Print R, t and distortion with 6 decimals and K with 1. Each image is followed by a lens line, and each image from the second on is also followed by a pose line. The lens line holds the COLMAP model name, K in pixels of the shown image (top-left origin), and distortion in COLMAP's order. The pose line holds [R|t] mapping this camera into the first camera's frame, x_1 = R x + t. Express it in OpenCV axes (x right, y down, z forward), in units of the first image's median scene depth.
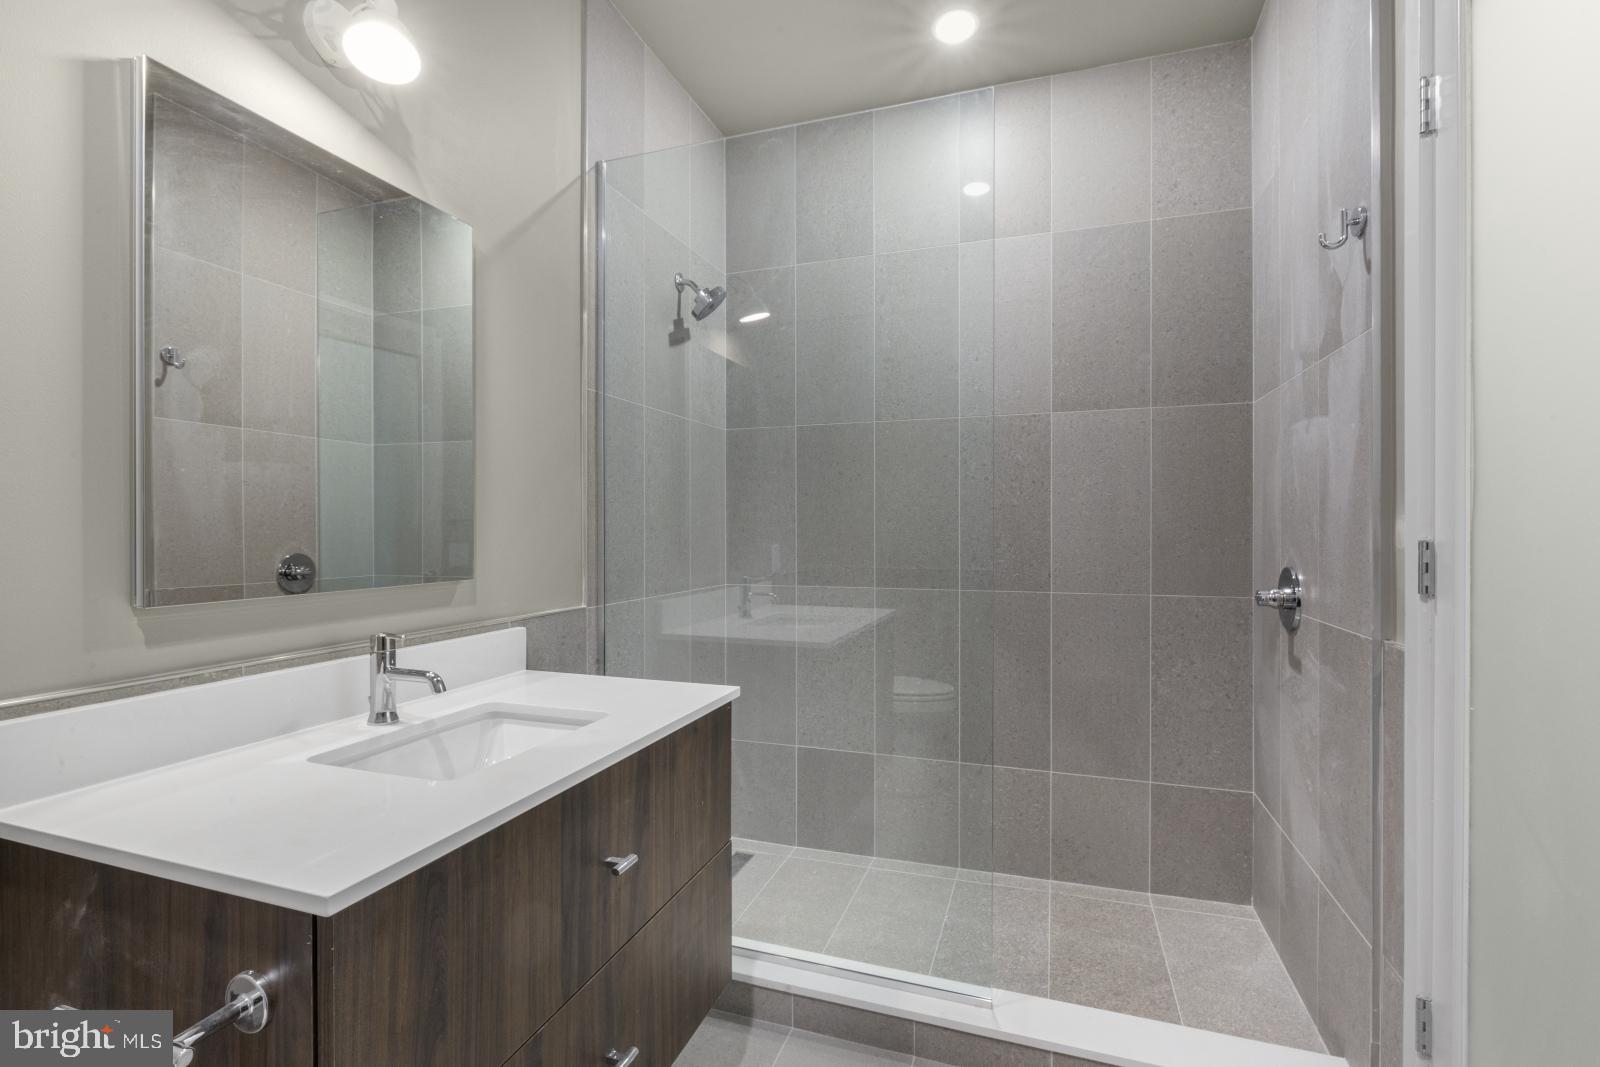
lens RADIAL K [[734.0, 0, 786.5], [0, 734.0, 519.7], [0, 0, 1]] dist [0.003889, -0.000050]
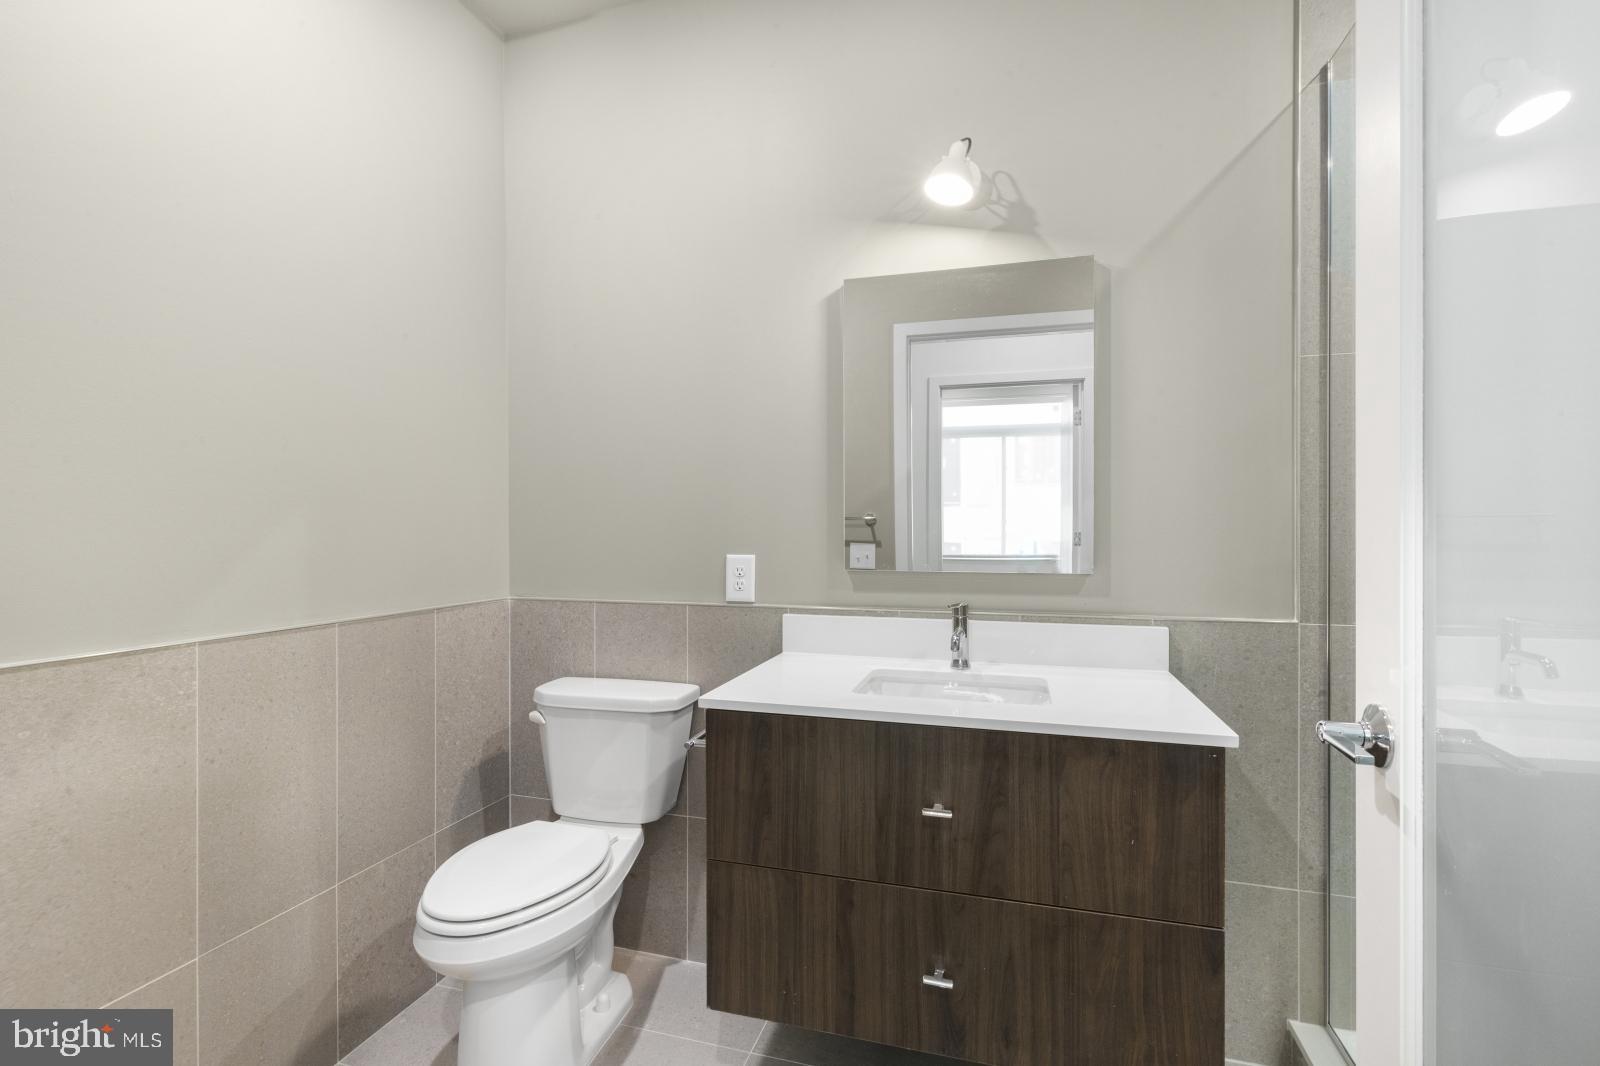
lens RADIAL K [[713.7, 0, 800.0], [0, 713.7, 533.0], [0, 0, 1]] dist [-0.000577, -0.000214]
pose [[0.051156, 0.000630, -0.998690, 0.700478], [0.012101, 0.999926, 0.001250, 0.014915], [0.998617, -0.012149, 0.051145, 0.566077]]
